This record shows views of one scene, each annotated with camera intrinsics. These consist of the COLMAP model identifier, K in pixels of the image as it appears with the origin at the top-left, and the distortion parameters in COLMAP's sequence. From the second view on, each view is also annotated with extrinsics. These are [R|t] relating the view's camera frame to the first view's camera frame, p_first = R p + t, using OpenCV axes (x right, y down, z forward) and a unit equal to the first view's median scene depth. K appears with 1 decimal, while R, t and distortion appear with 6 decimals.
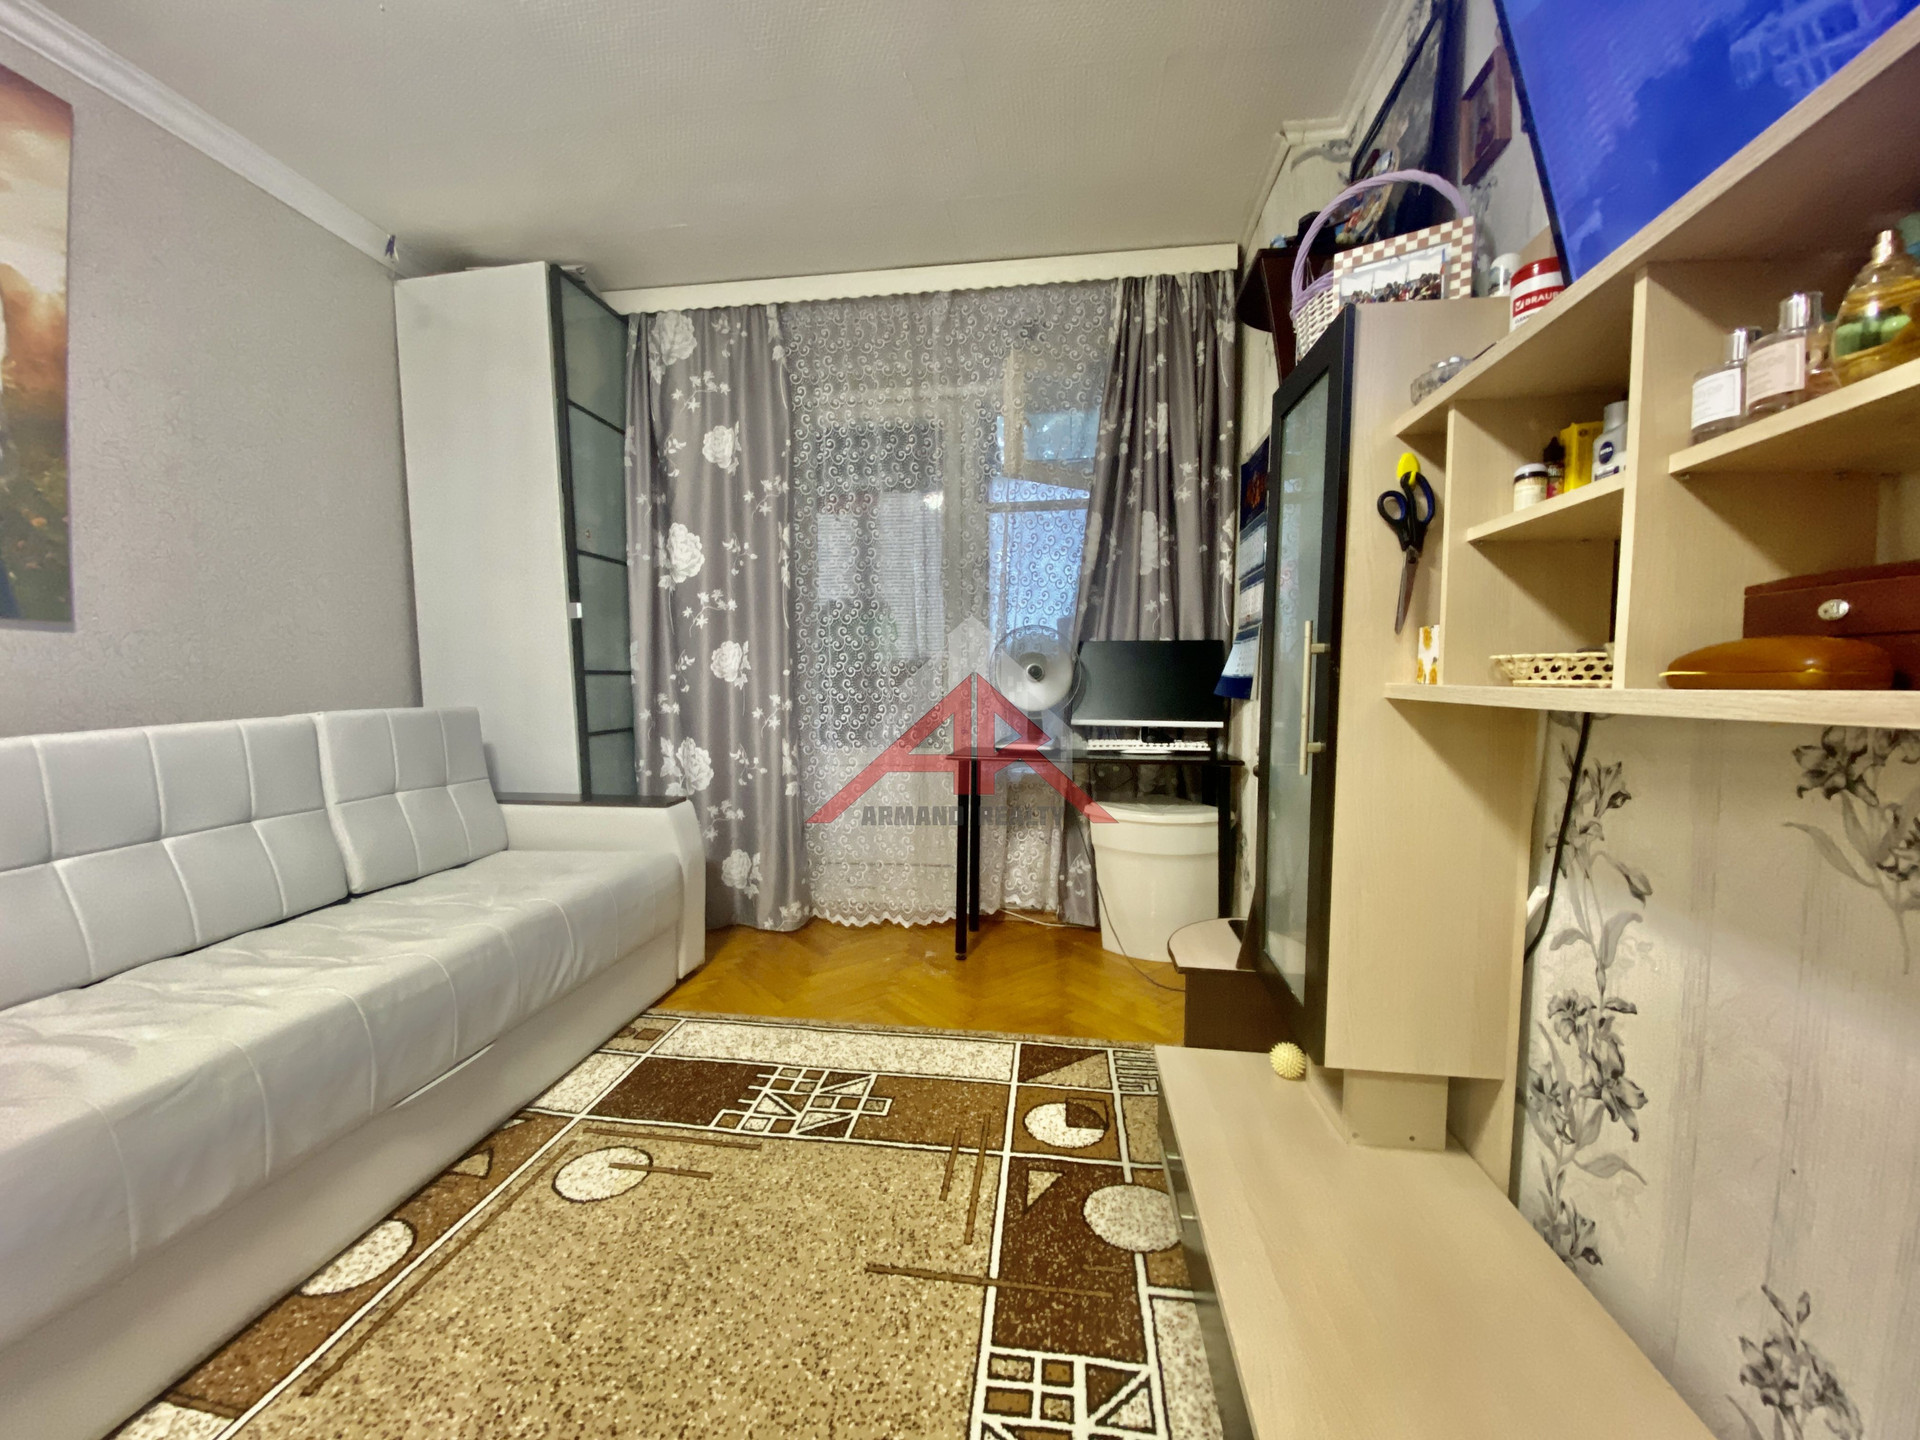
lens RADIAL K [[779.6, 0, 951.5], [0, 779.6, 723.6], [0, 0, 1]] dist [0.011620, -0.015544]
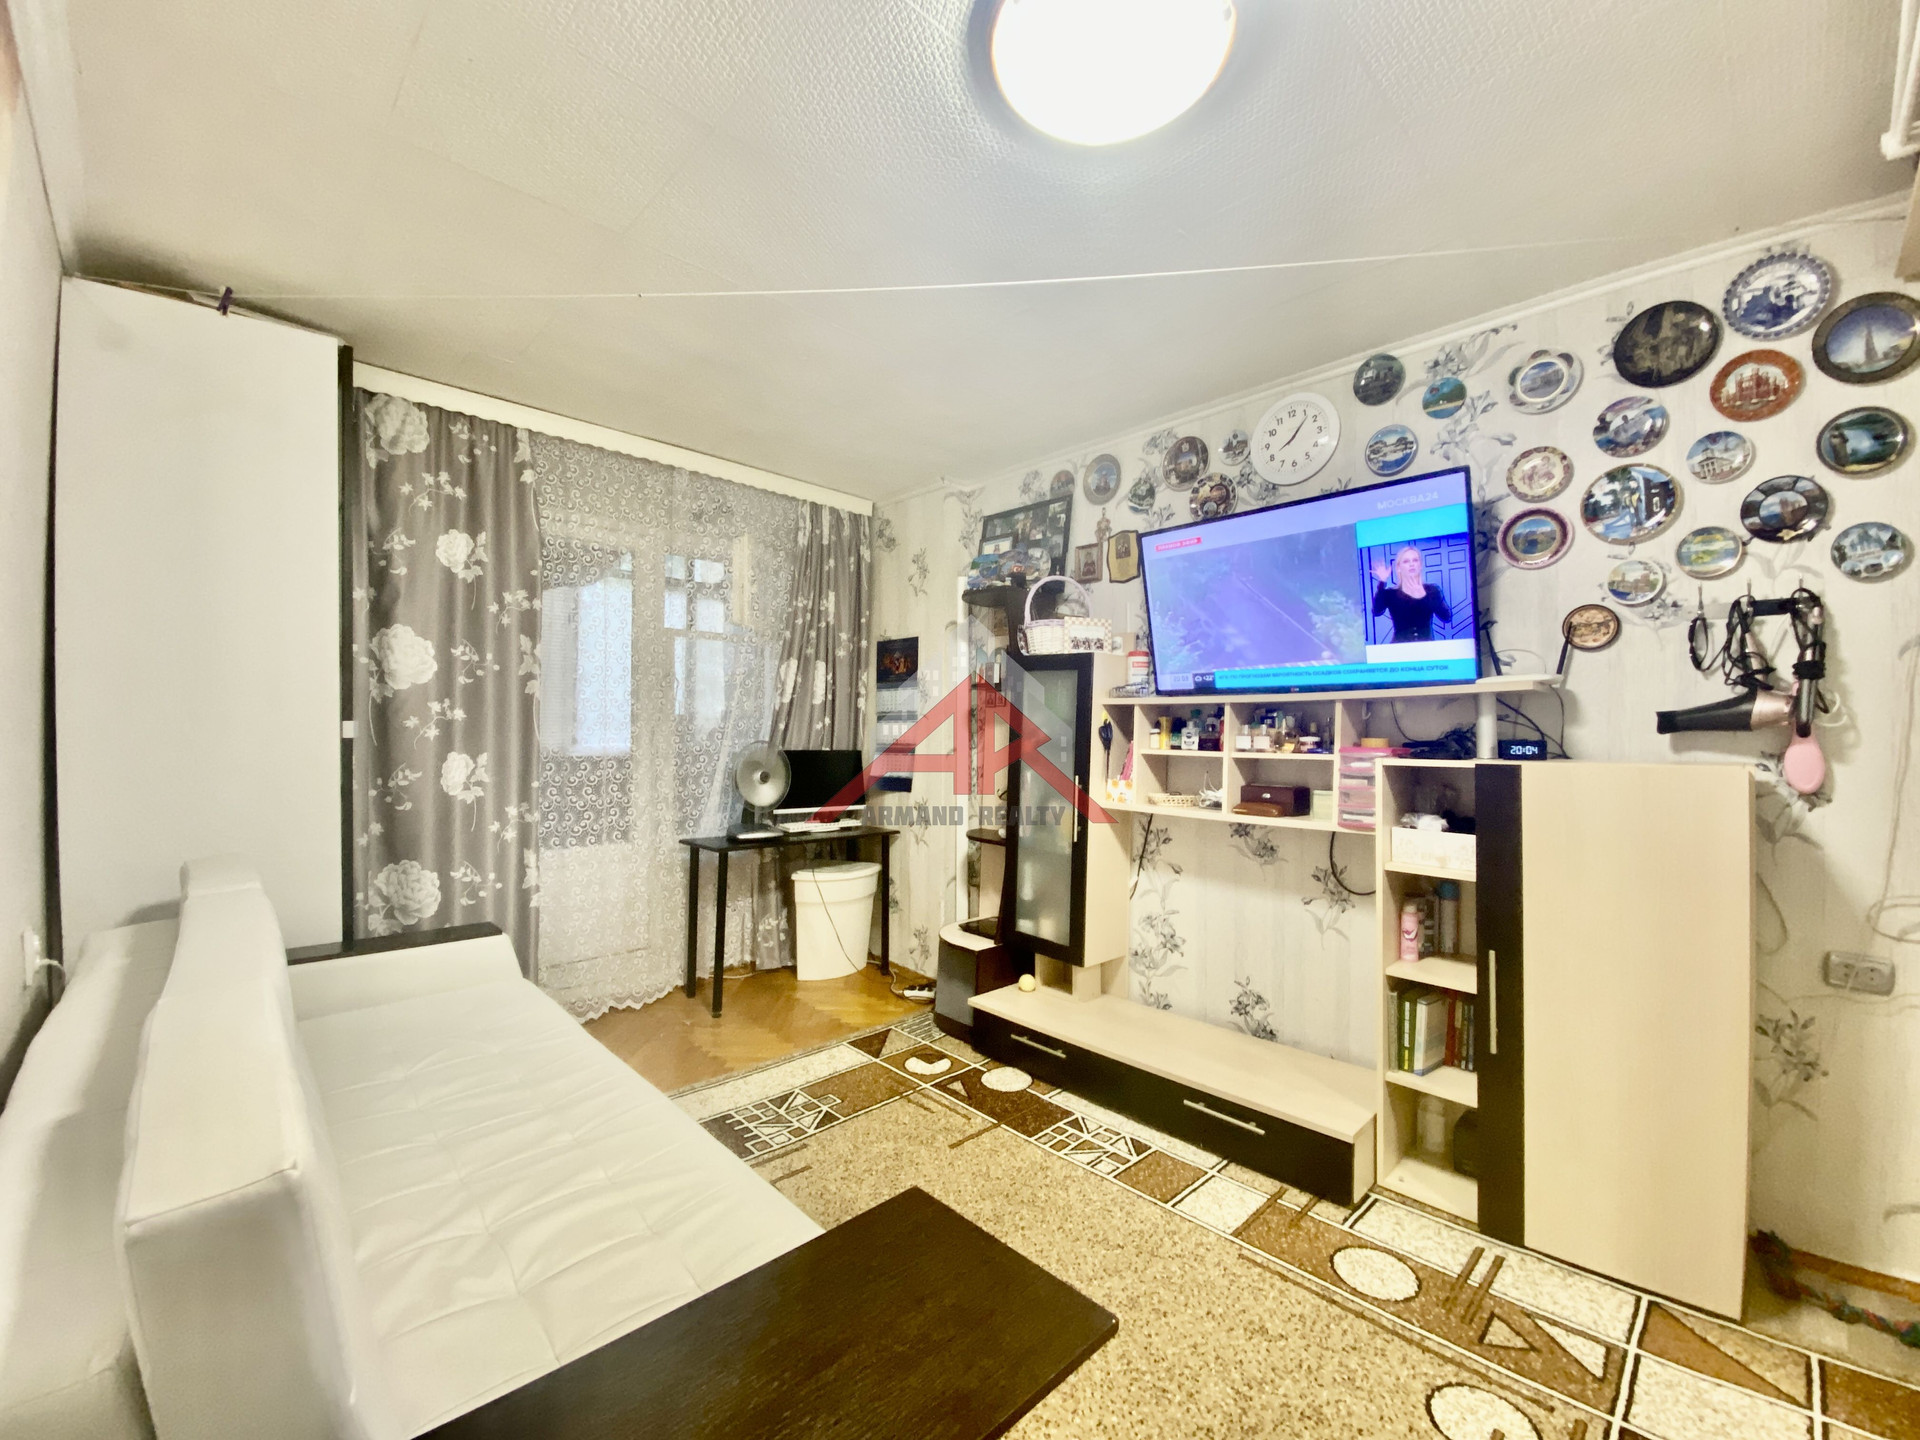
lens RADIAL K [[779.6, 0, 963.2], [0, 779.6, 712.2], [0, 0, 1]] dist [0.011620, -0.015544]
pose [[0.611916, 0.027172, 0.790456, -1.248135], [0.029789, 0.997909, -0.057364, -0.154064], [-0.790361, 0.058649, 0.609827, -0.134793]]
